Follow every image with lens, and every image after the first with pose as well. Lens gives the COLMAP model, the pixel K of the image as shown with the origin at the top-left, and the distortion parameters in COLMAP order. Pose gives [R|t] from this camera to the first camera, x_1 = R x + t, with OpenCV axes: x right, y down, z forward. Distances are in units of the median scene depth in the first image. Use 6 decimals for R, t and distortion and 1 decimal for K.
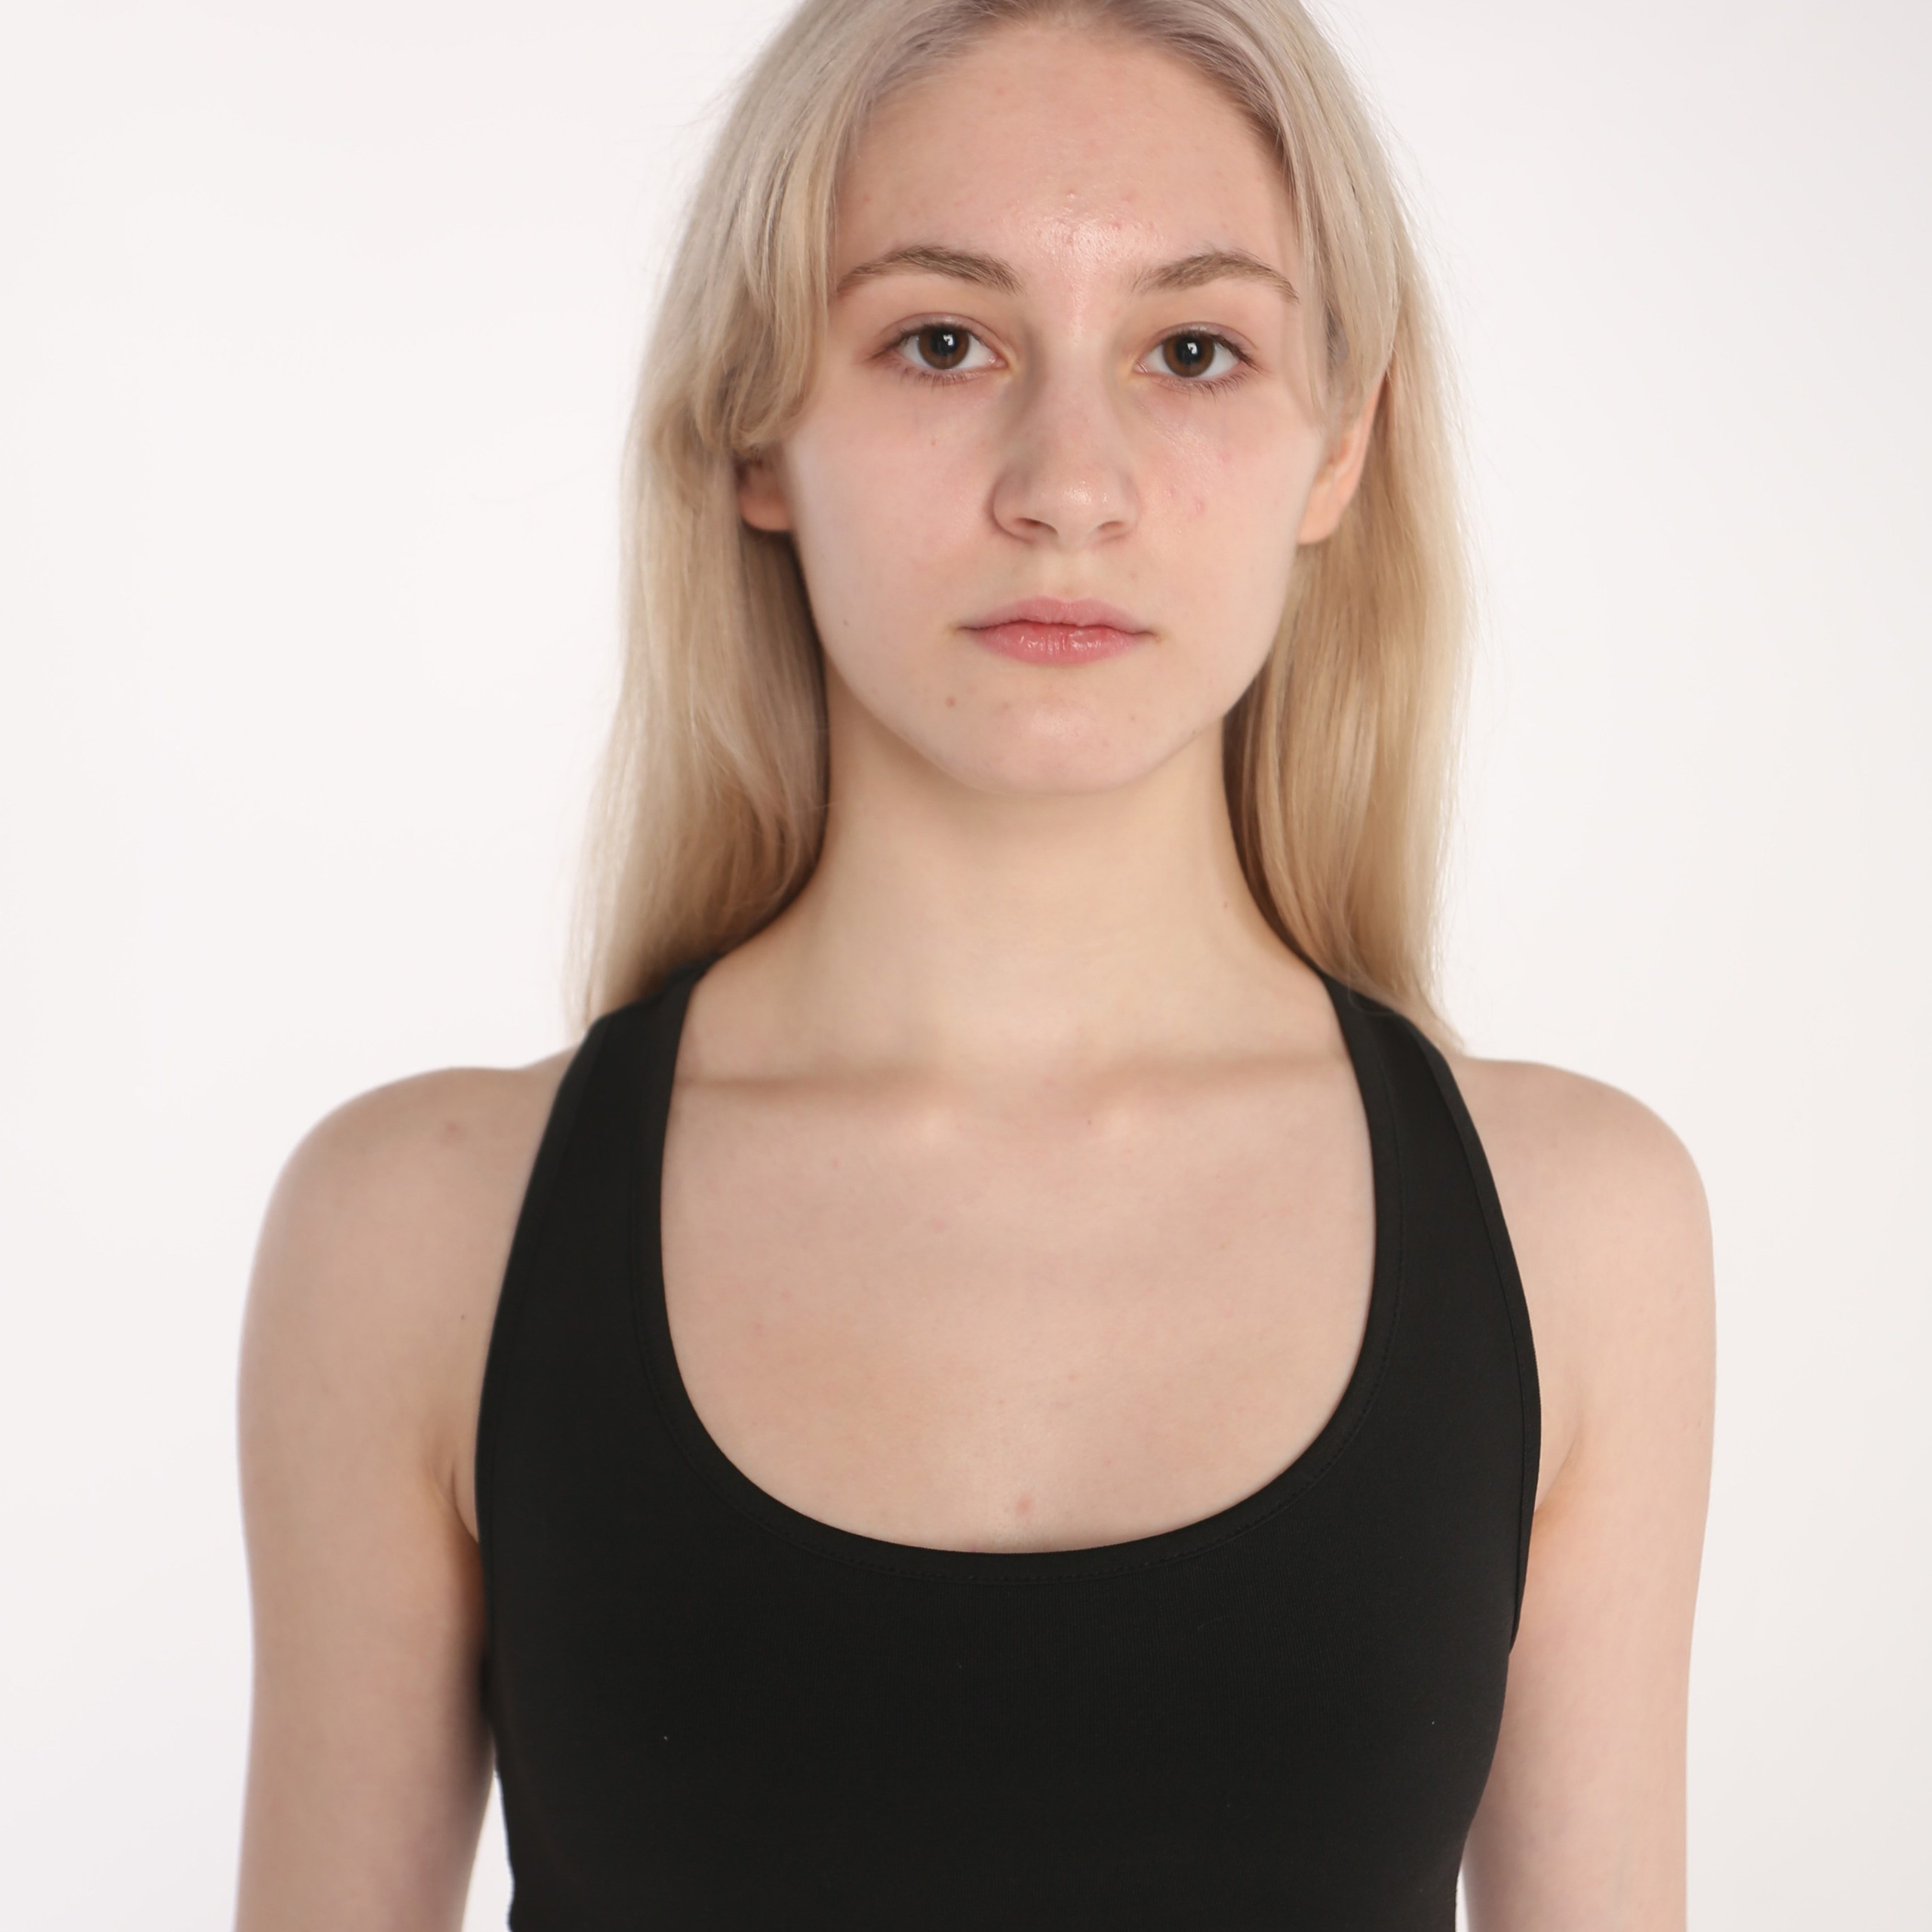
lens RADIAL K [[1616.9, 0, 966.0], [0, 1616.9, 966.0], [0, 0, 1]] dist [-0.009905, -0.002775]
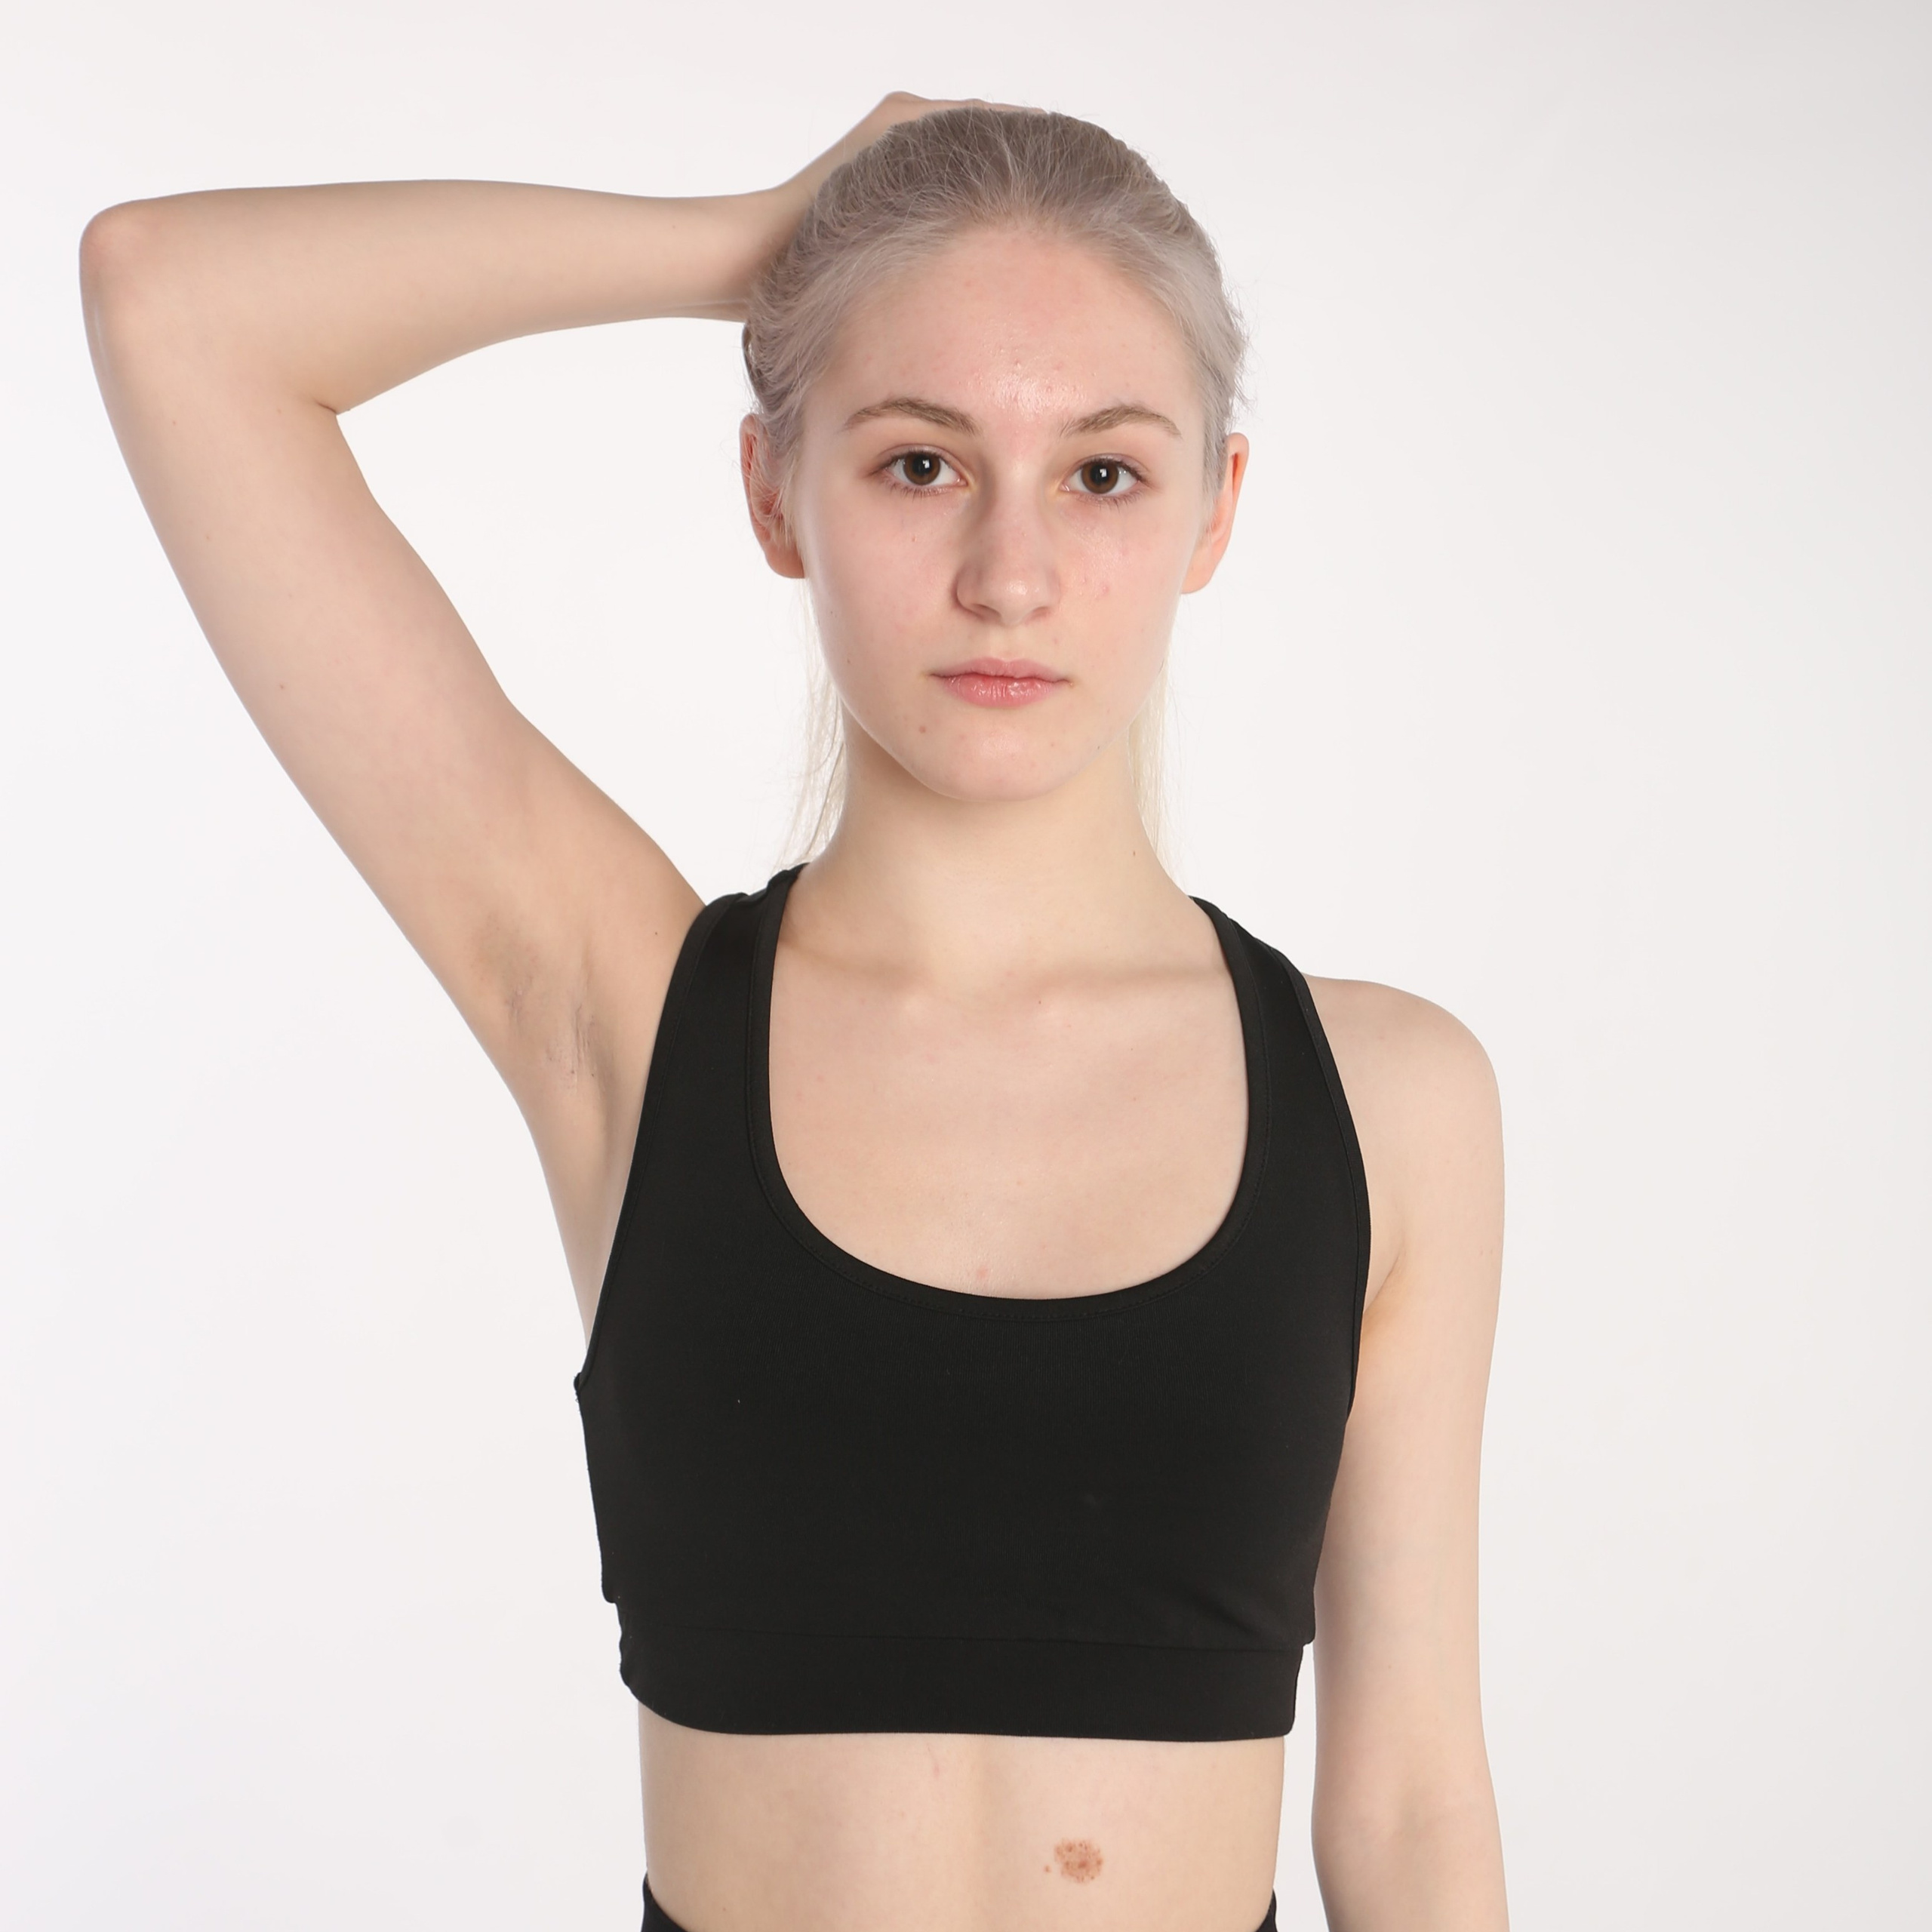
lens RADIAL K [[1616.9, 0, 966.0], [0, 1616.9, 966.0], [0, 0, 1]] dist [-0.009905, -0.002775]
pose [[0.999252, 0.018965, 0.033691, -0.014792], [-0.022028, 0.995421, 0.093015, -0.091015], [-0.031772, -0.093687, 0.995095, -0.409272]]
